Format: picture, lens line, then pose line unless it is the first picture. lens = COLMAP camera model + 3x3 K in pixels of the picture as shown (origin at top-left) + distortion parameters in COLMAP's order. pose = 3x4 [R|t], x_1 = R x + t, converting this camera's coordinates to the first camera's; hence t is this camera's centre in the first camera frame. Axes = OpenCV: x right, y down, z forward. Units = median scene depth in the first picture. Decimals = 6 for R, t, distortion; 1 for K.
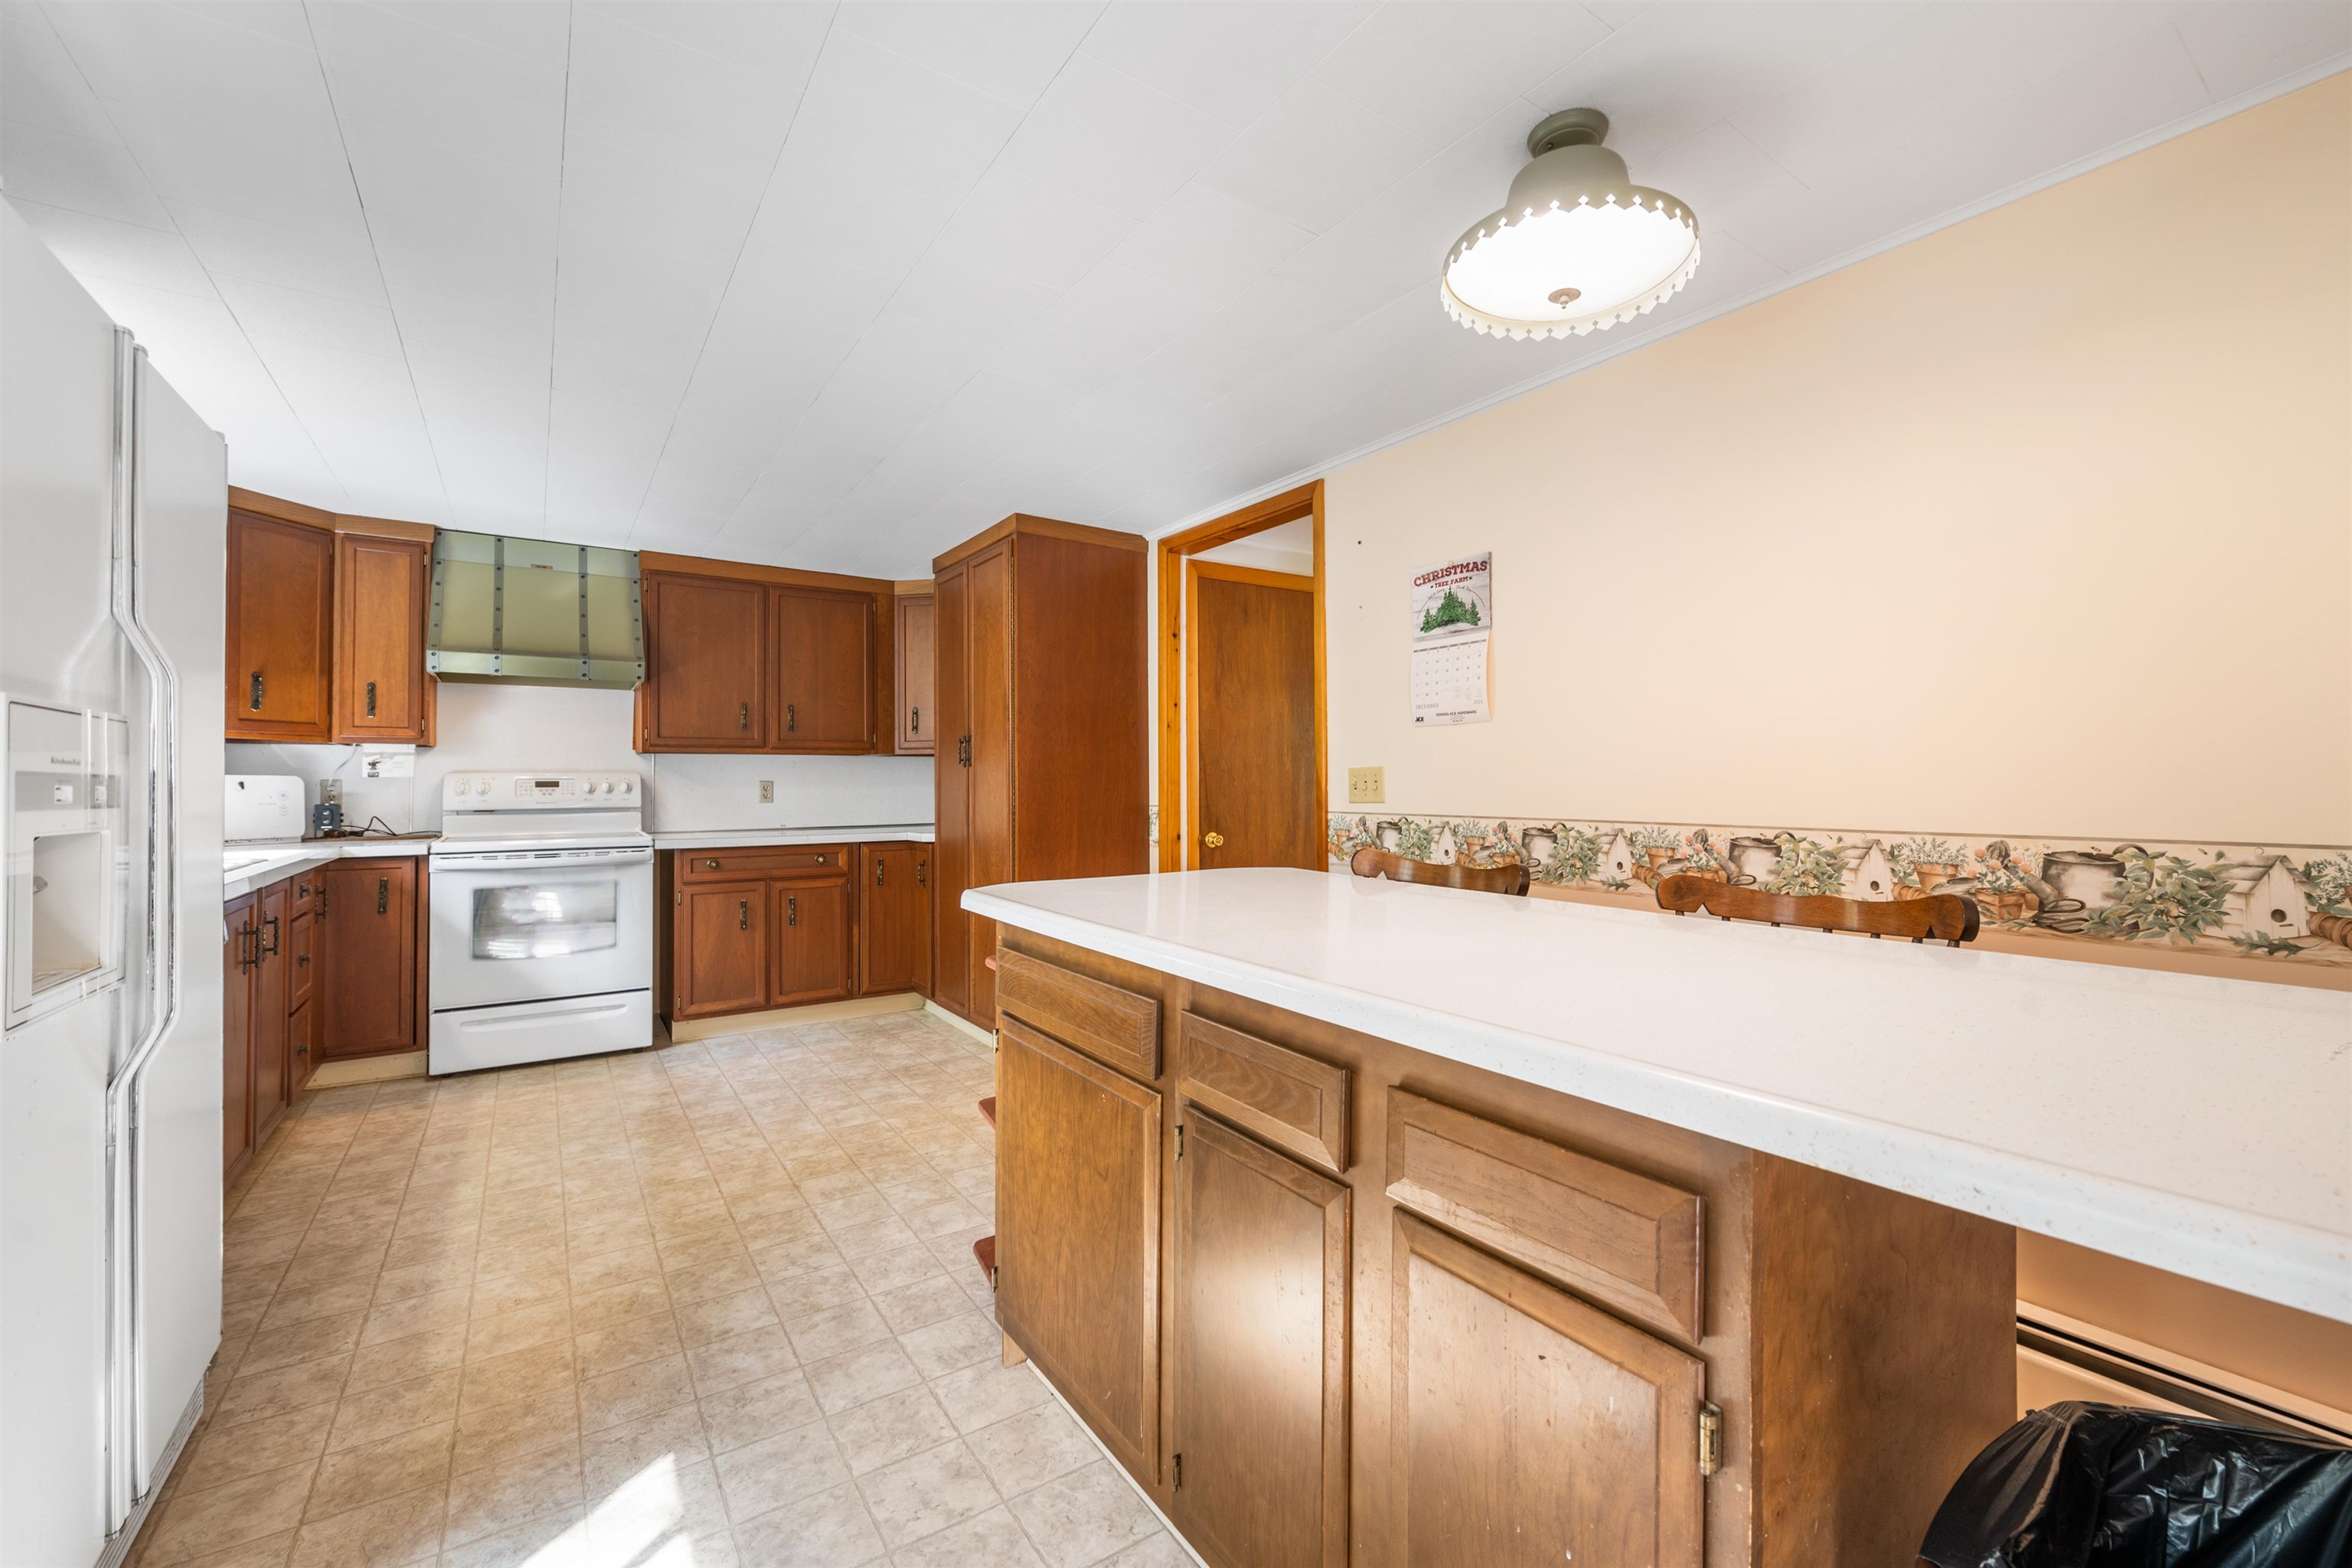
lens RADIAL K [[944.1, 0, 1168.1], [0, 944.1, 776.1], [0, 0, 1]] dist [-0.002241, -0.000165]
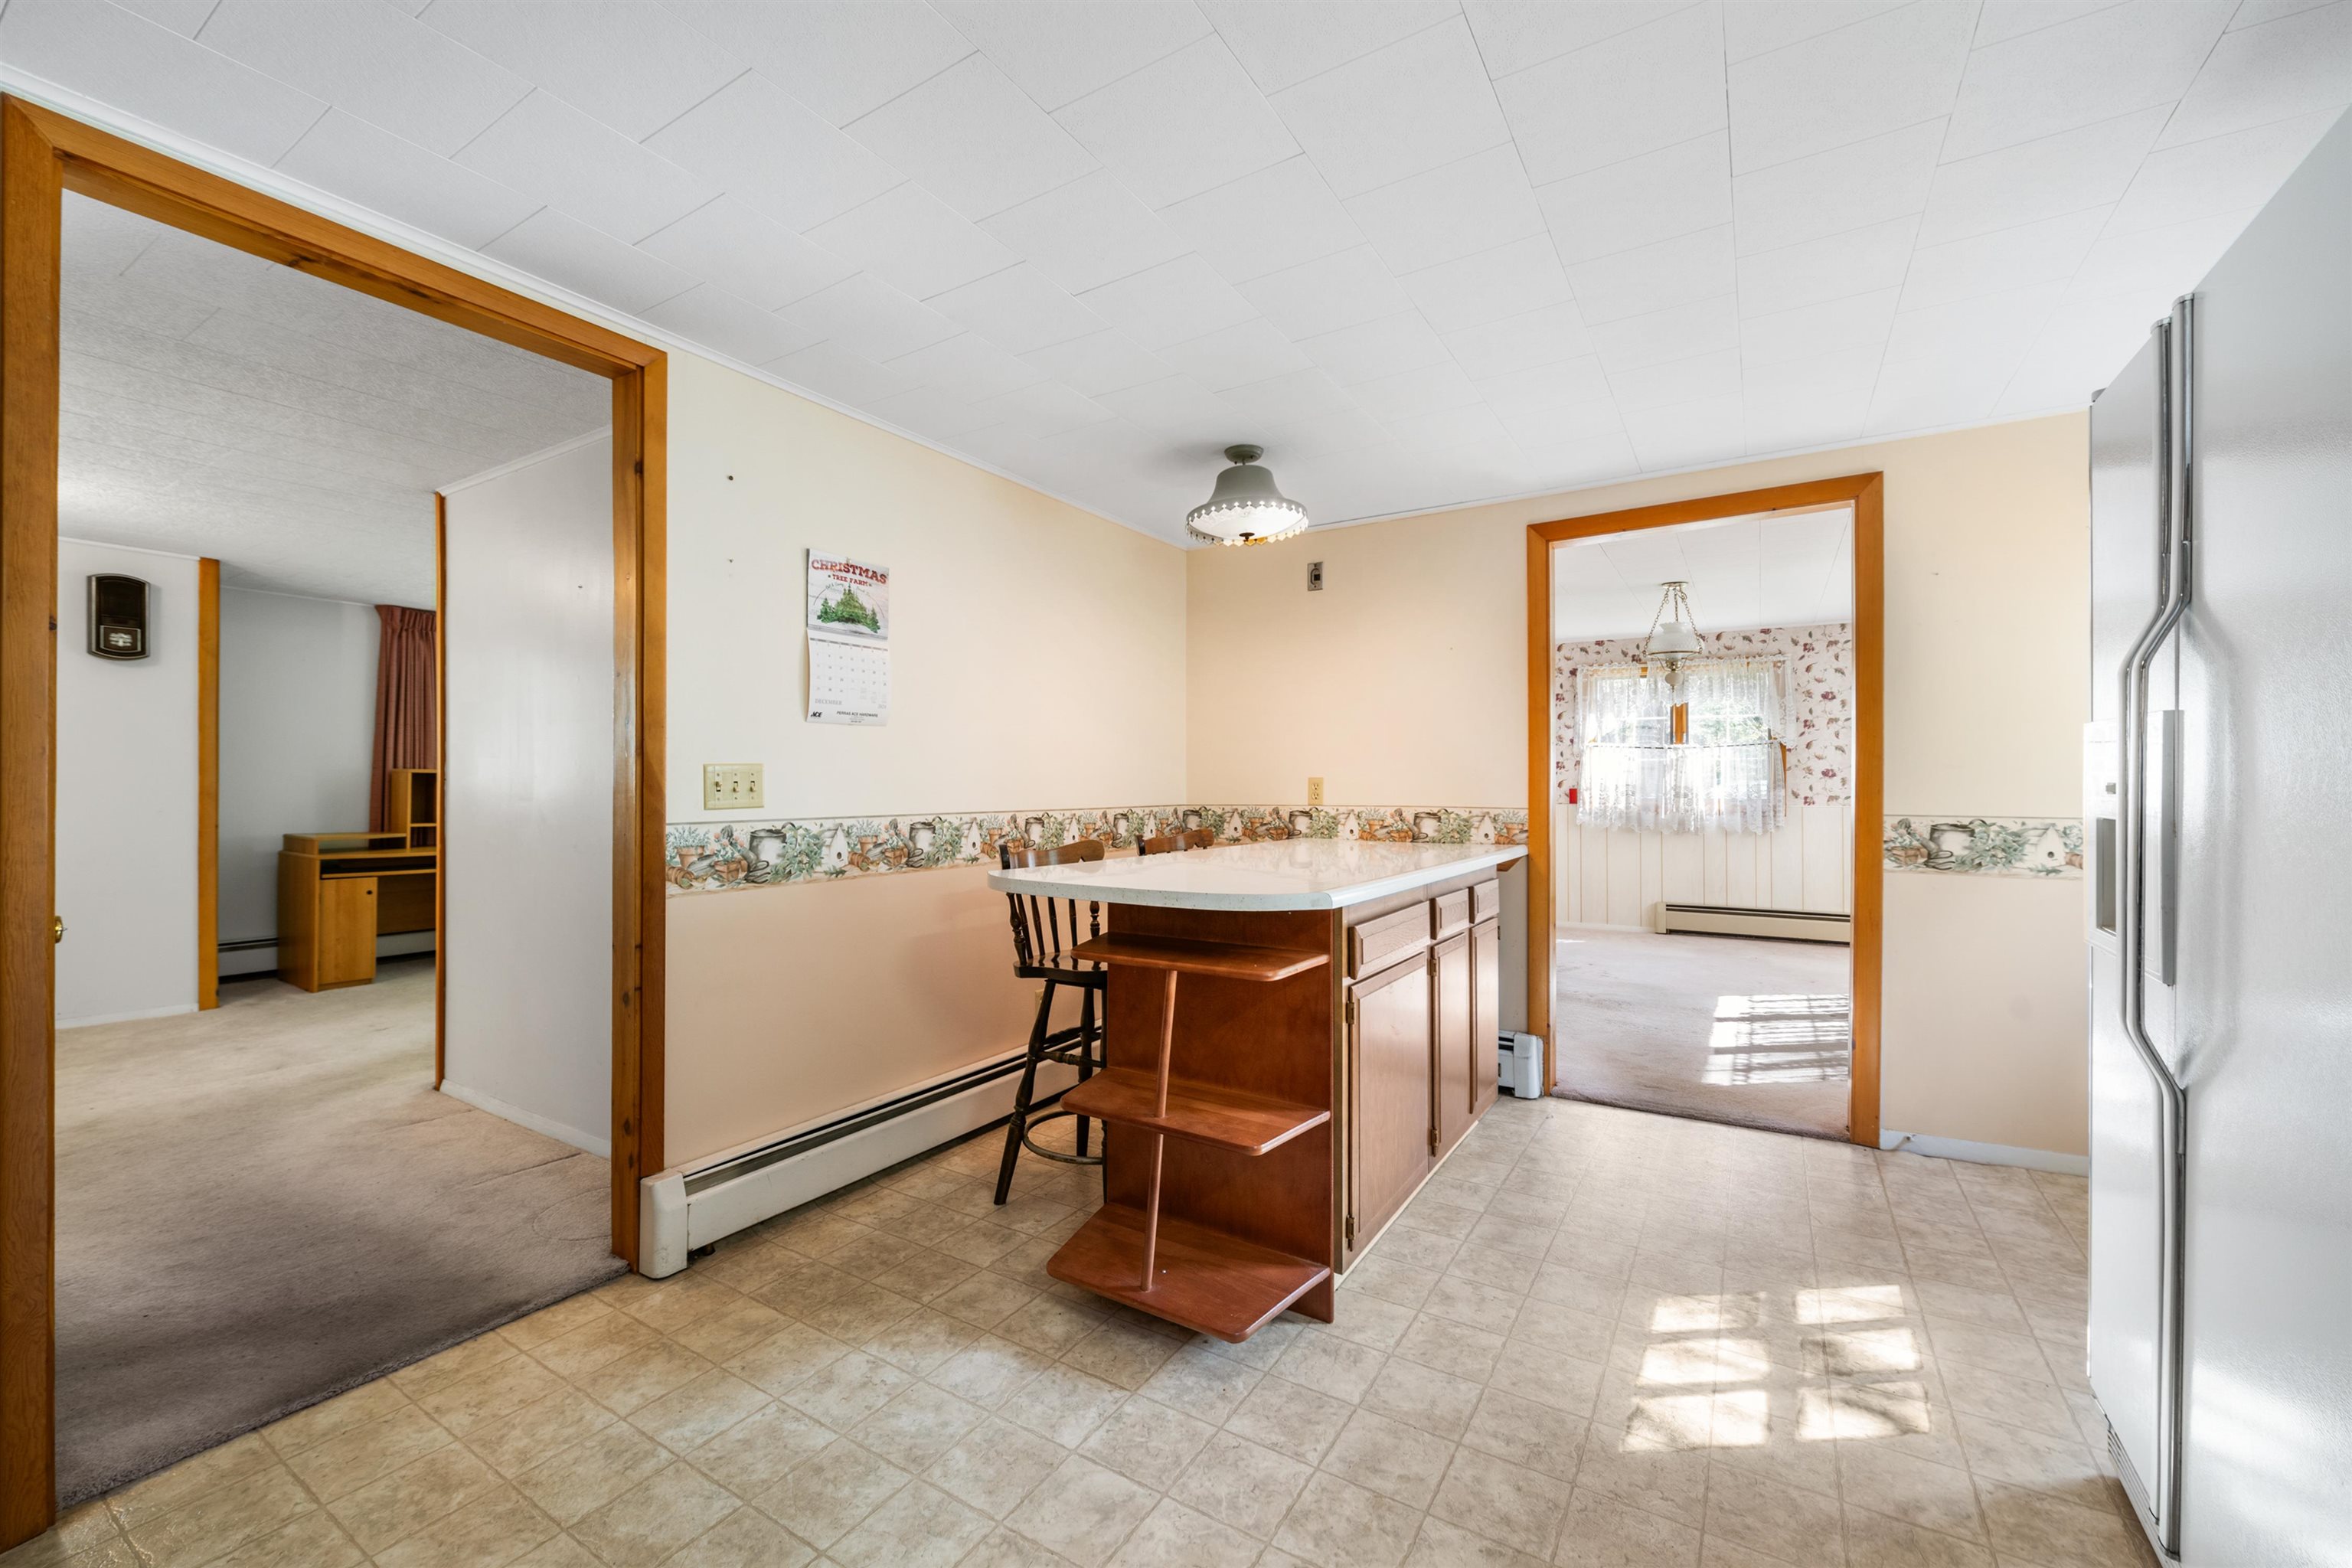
lens RADIAL K [[941.6, 0, 1172.4], [0, 941.6, 783.0], [0, 0, 1]] dist [-0.001217, -0.000122]
pose [[-0.404590, 0.000673, 0.914498, -0.761401], [-0.006575, 0.999972, -0.003645, 0.008069], [-0.914475, -0.007488, -0.404574, 1.125111]]
